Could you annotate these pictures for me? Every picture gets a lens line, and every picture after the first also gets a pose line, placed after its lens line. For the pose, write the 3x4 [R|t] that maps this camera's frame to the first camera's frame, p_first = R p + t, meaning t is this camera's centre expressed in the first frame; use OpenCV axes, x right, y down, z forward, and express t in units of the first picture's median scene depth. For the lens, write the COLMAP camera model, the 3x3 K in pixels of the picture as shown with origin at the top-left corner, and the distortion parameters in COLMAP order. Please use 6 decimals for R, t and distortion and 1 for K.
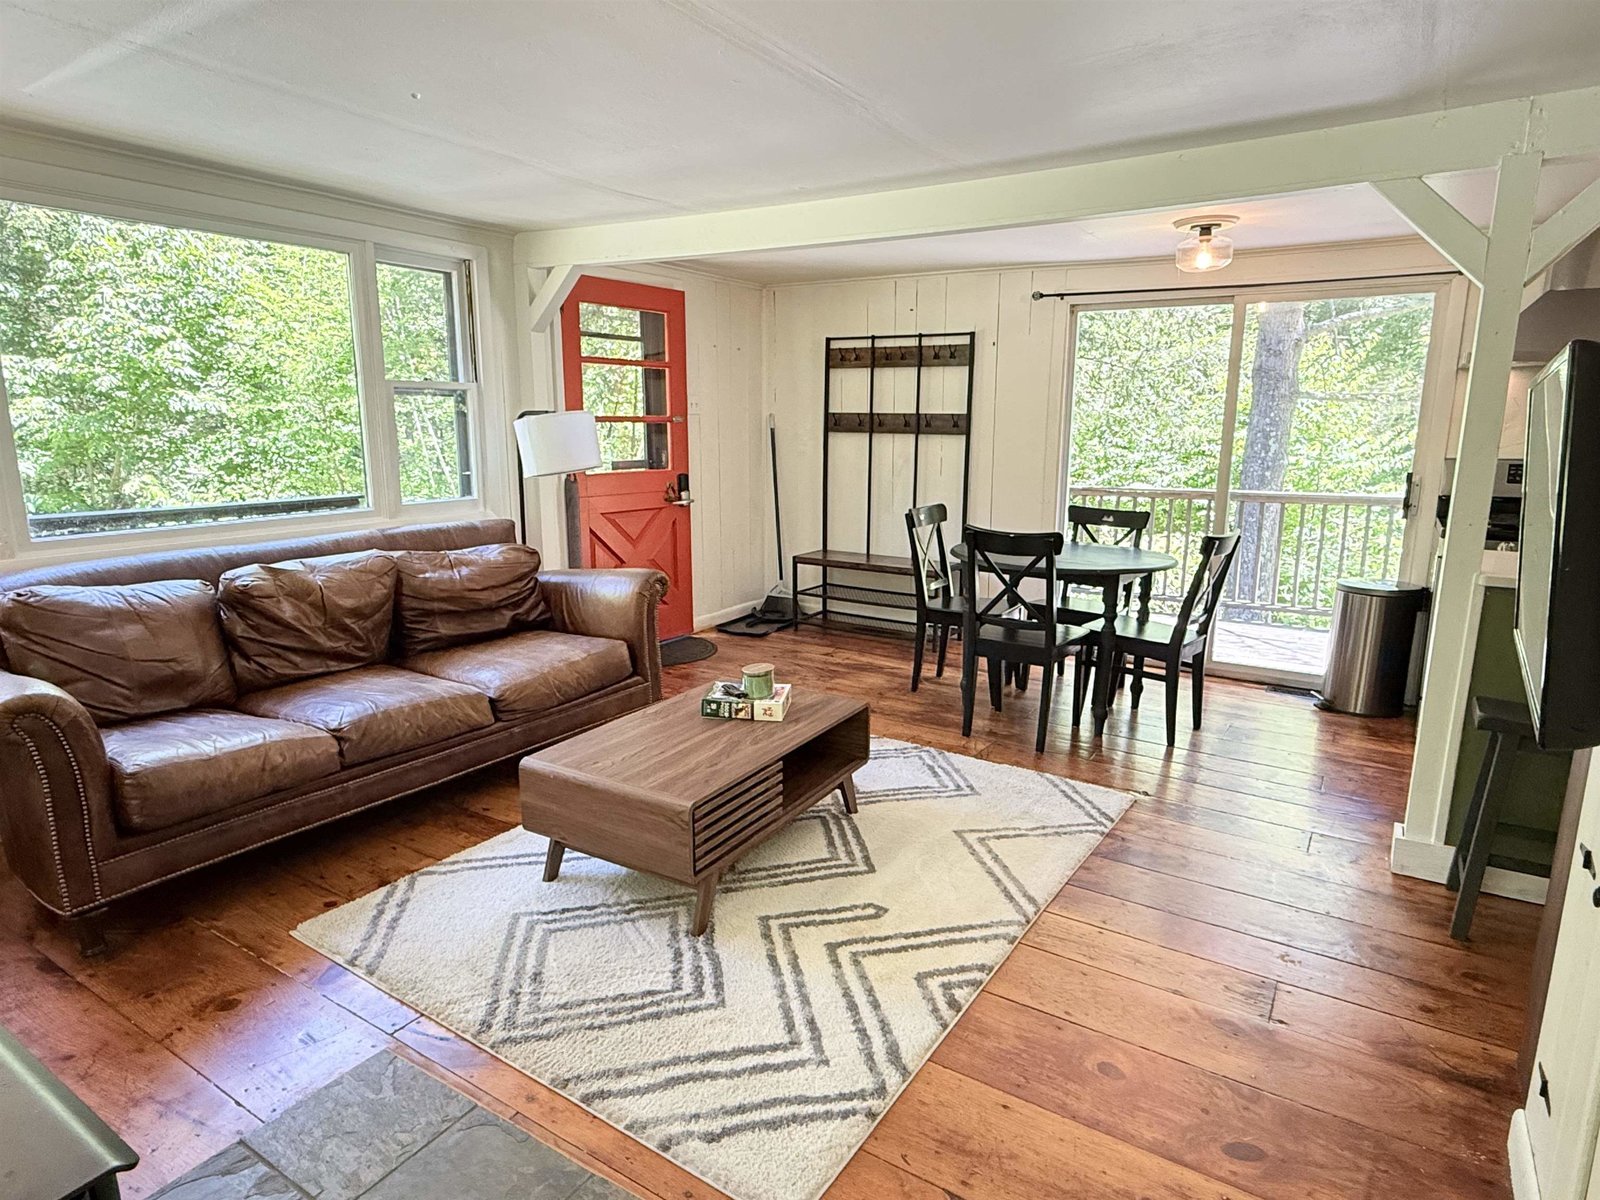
lens RADIAL K [[921.2, 0, 799.9], [0, 921.2, 603.5], [0, 0, 1]] dist [0.002659, 0.000520]
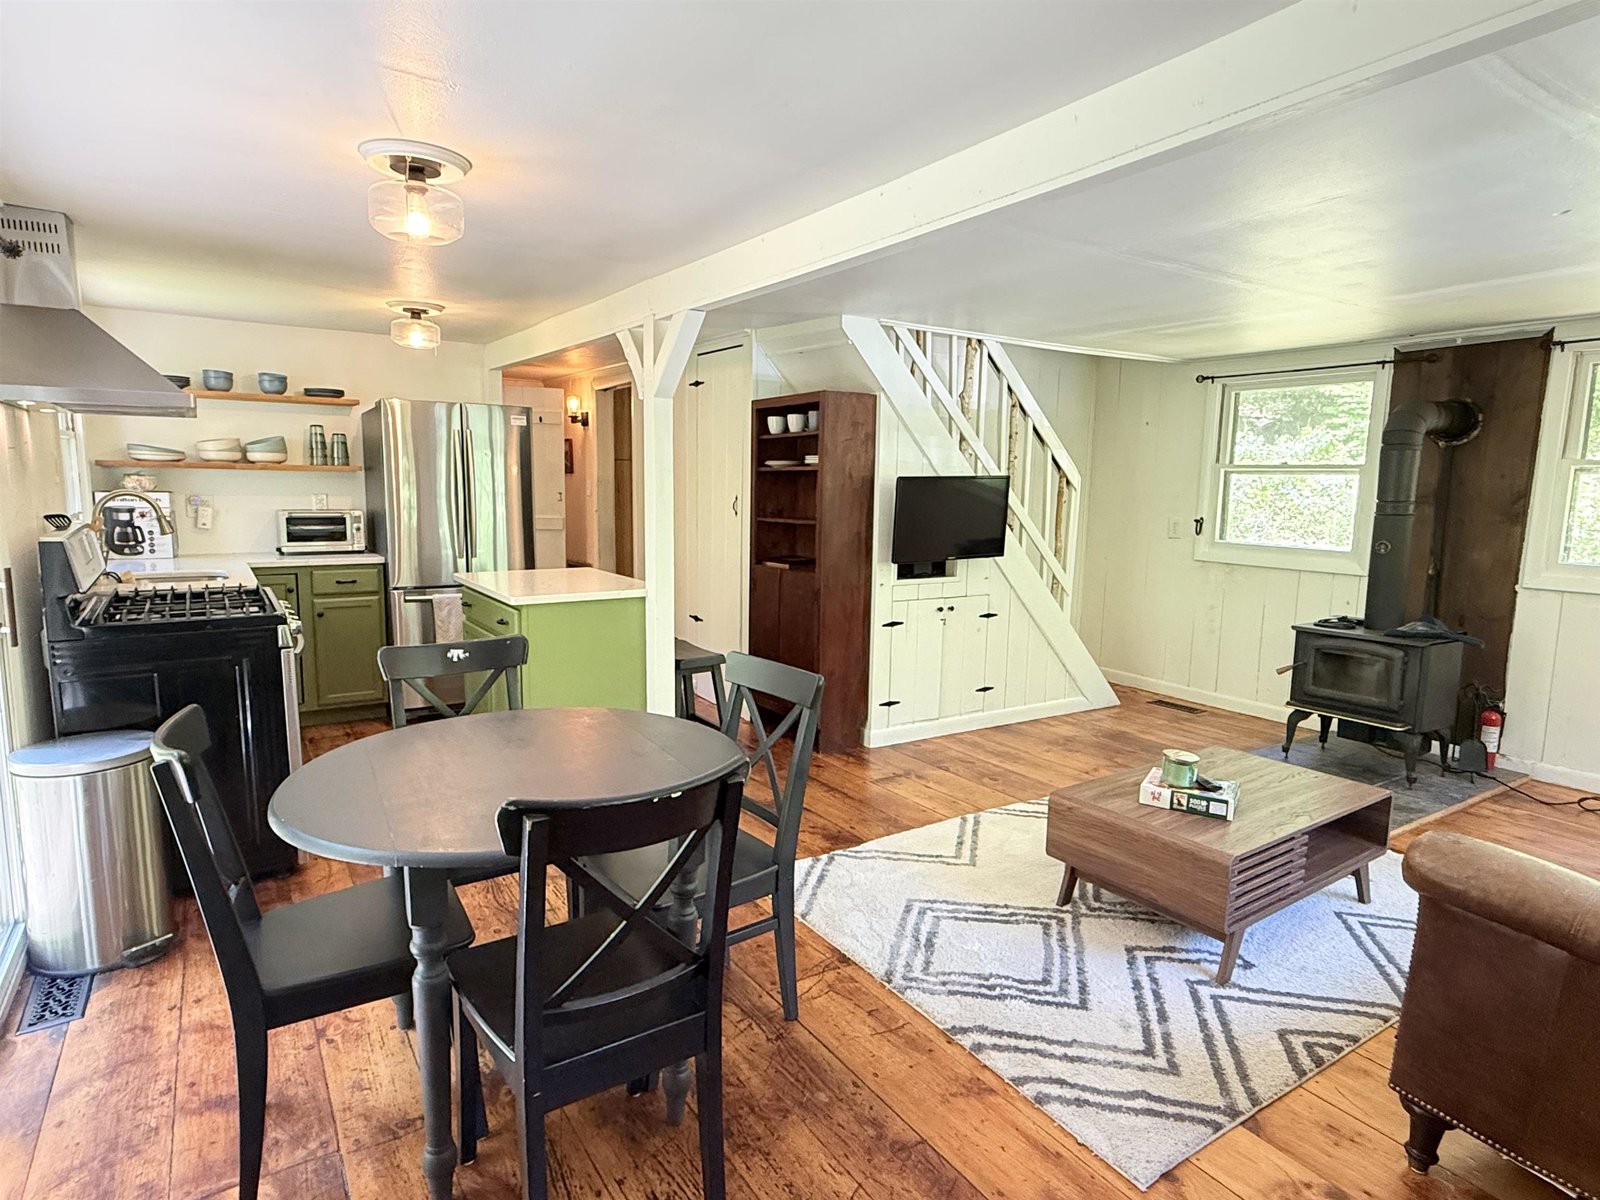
lens RADIAL K [[883.5, 0, 789.2], [0, 883.5, 603.2], [0, 0, 1]] dist [0.002323, 0.000288]
pose [[-0.910355, -0.074952, 0.406985, -0.037866], [0.063342, 0.946636, 0.316020, -0.422806], [-0.408953, 0.313469, -0.857027, 2.026594]]
